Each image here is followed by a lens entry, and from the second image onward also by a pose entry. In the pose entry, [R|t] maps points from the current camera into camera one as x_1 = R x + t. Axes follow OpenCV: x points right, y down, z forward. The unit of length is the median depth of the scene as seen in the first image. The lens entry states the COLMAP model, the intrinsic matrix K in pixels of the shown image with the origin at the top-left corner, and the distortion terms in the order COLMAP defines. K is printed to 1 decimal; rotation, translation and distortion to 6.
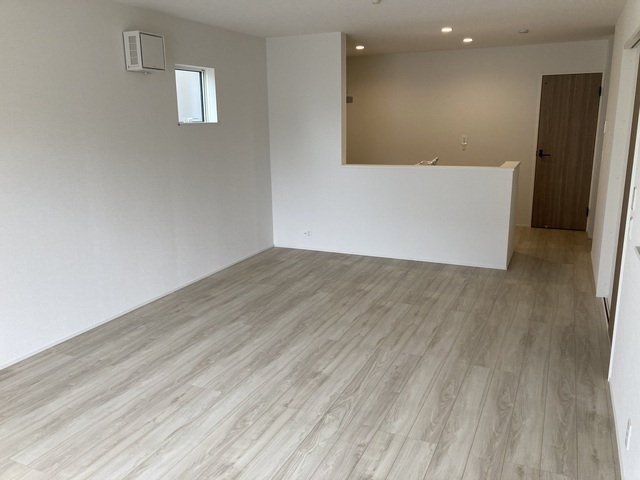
lens RADIAL K [[532.5, 0, 319.7], [0, 532.5, 239.8], [0, 0, 1]] dist [0.091526, -0.005885]
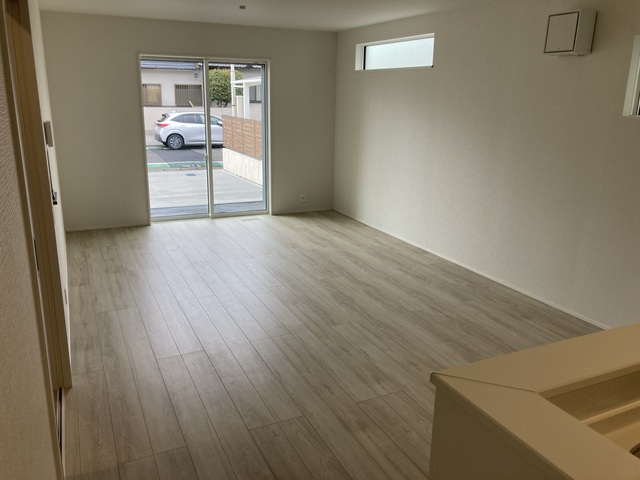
lens RADIAL K [[532.5, 0, 320.7], [0, 532.5, 240.6], [0, 0, 1]] dist [0.091526, -0.005885]
pose [[-0.645541, 0.205352, -0.735600, 0.714742], [-0.183426, 0.893293, 0.410344, -0.348445], [0.741371, 0.399822, -0.538991, 1.384572]]
